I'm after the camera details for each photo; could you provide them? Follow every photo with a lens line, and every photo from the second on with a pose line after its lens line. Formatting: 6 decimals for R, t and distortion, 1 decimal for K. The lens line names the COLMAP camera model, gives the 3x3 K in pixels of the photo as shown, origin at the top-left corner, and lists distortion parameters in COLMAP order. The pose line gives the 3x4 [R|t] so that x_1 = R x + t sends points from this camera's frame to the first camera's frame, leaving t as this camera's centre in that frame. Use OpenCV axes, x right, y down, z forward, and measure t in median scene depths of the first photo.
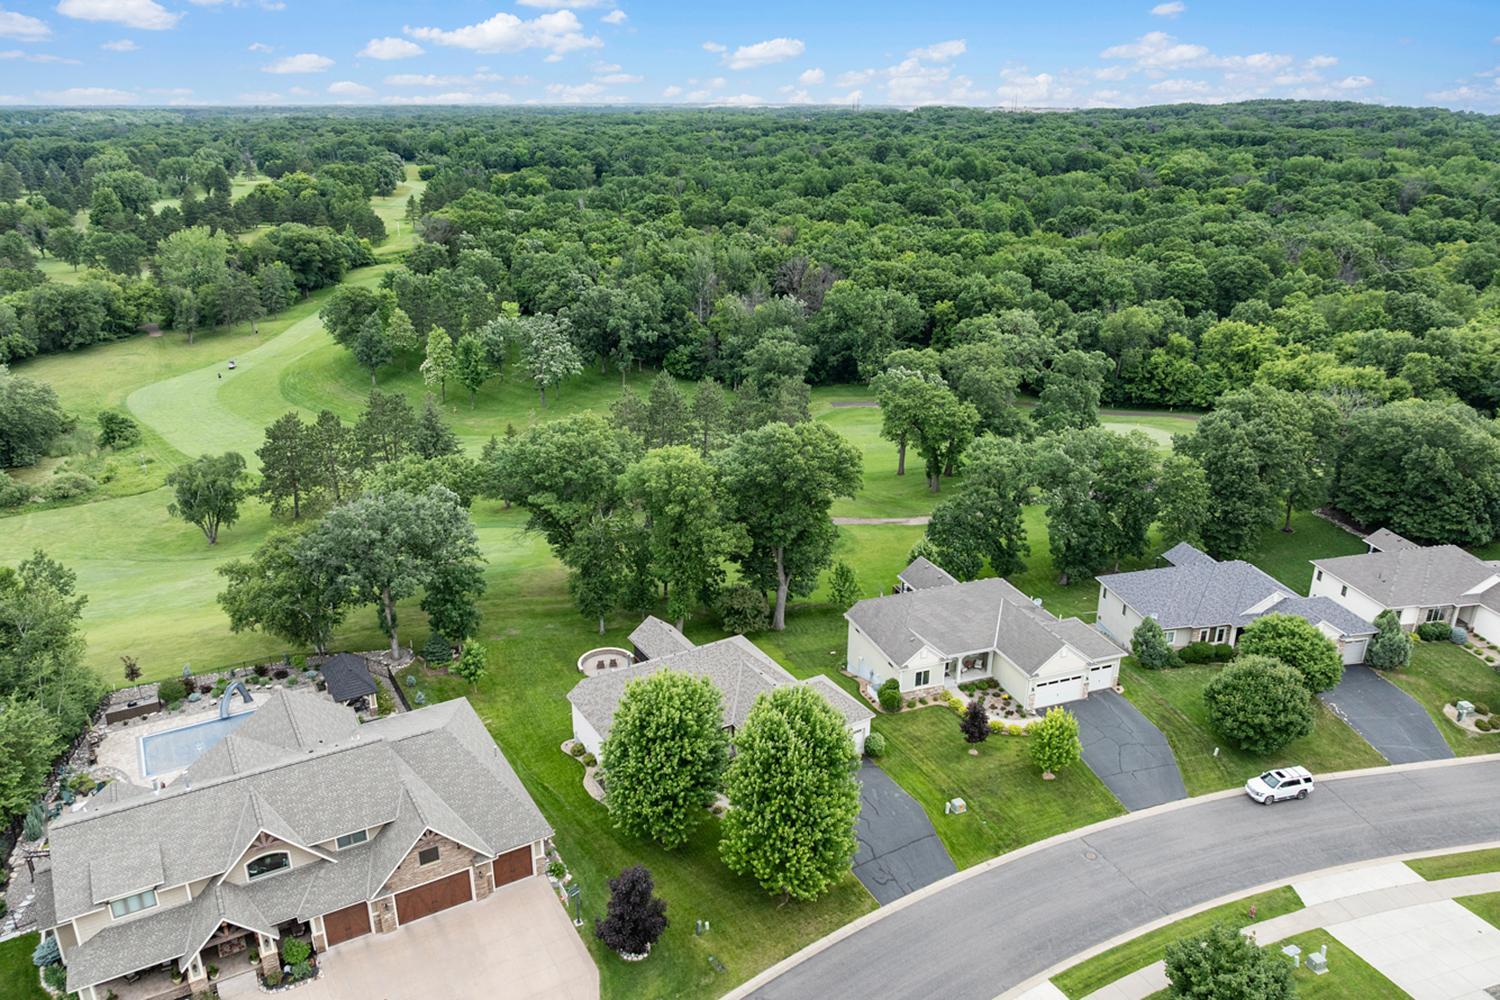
lens RADIAL K [[1058.6, 0, 752.9], [0, 1058.6, 497.2], [0, 0, 1]] dist [-0.042606, 0.008793]
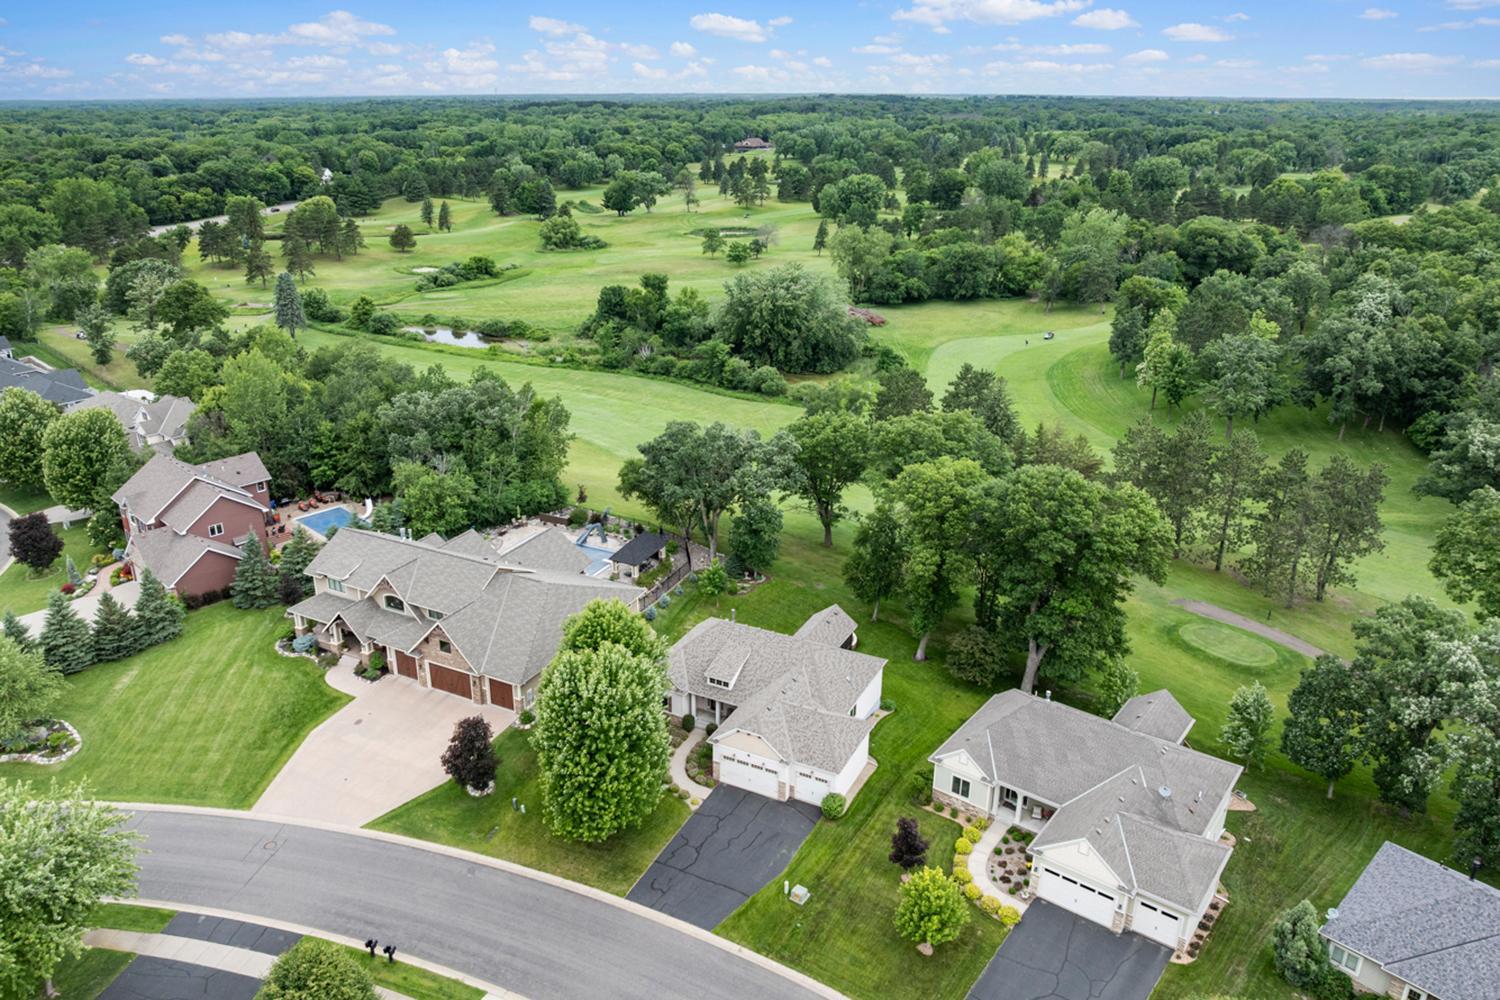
lens RADIAL K [[1058.6, 0, 732.2], [0, 1058.6, 486.1], [0, 0, 1]] dist [-0.042606, 0.008793]
pose [[0.519651, 0.290594, -0.803441, 0.642137], [-0.293495, 0.943870, 0.151559, -0.121014], [0.802386, 0.157048, 0.575771, 0.328610]]
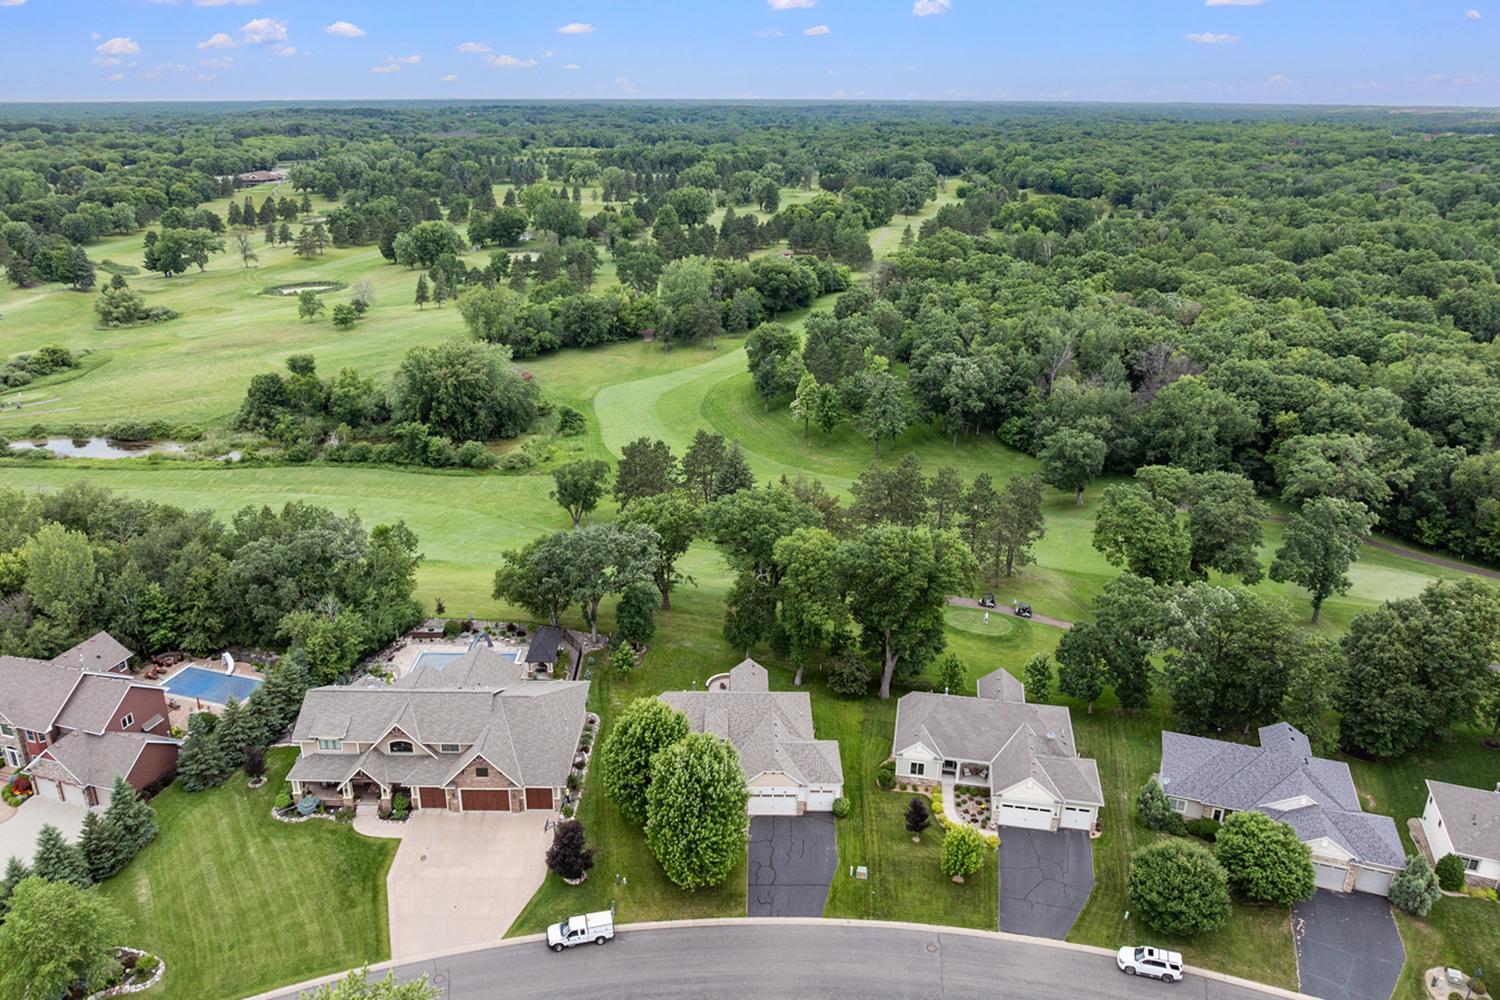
lens RADIAL K [[1058.6, 0, 729.7], [0, 1058.6, 489.3], [0, 0, 1]] dist [-0.042606, 0.008793]
pose [[0.851180, 0.177172, -0.494067, 0.494023], [-0.178486, 0.982914, 0.044977, -0.148530], [0.493594, 0.049900, 0.868260, -0.146067]]
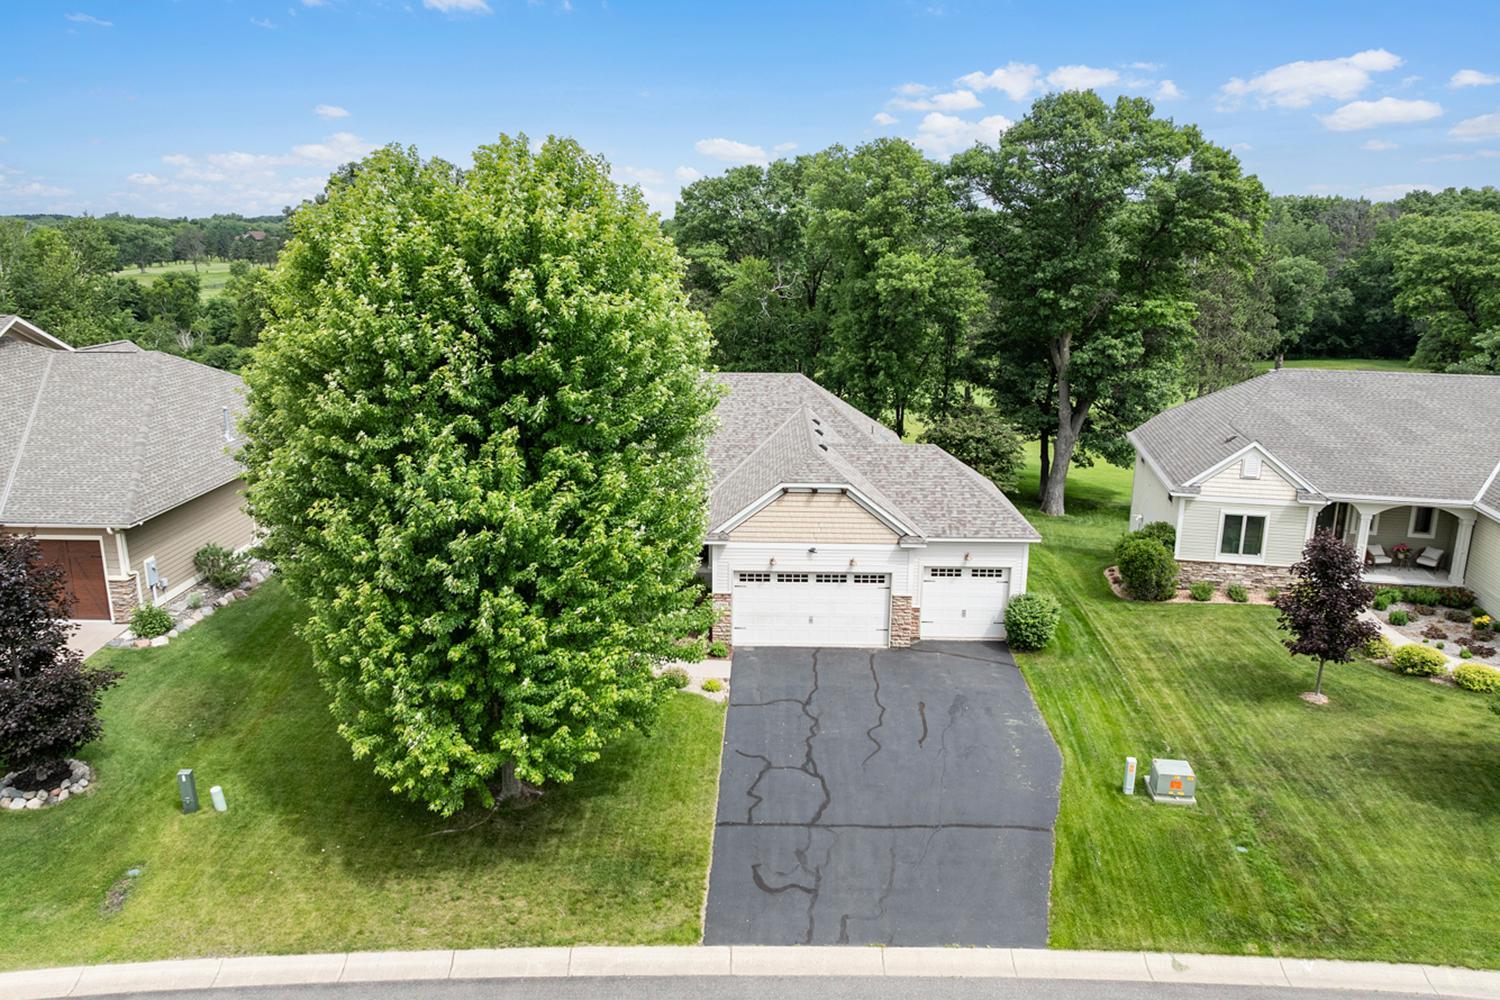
lens RADIAL K [[1058.6, 0, 750.5], [0, 1058.6, 499.8], [0, 0, 1]] dist [-0.042606, 0.008793]
pose [[0.848264, 0.127716, -0.513942, 0.197657], [-0.186978, 0.980210, -0.065023, 0.211776], [0.495467, 0.151252, 0.855357, 0.548531]]
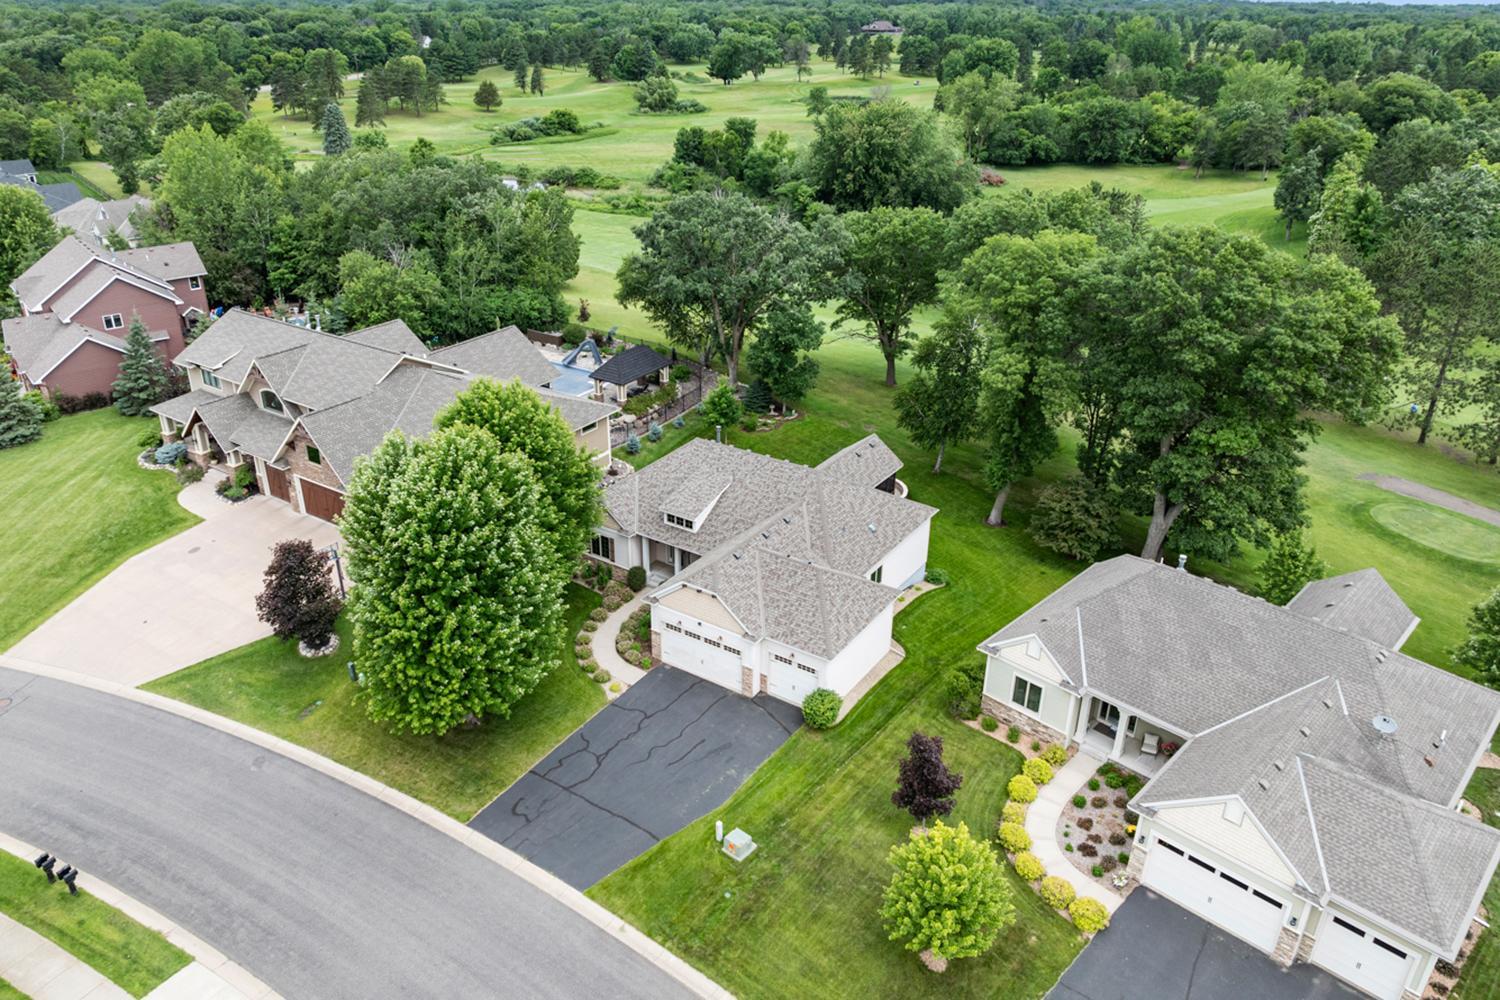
lens RADIAL K [[1058.6, 0, 739.3], [0, 1058.6, 490.4], [0, 0, 1]] dist [-0.042606, 0.008793]
pose [[0.420382, 0.381733, -0.823140, 0.470770], [-0.320264, 0.911229, 0.259024, -0.007626], [0.848947, 0.154733, 0.505319, 0.584082]]
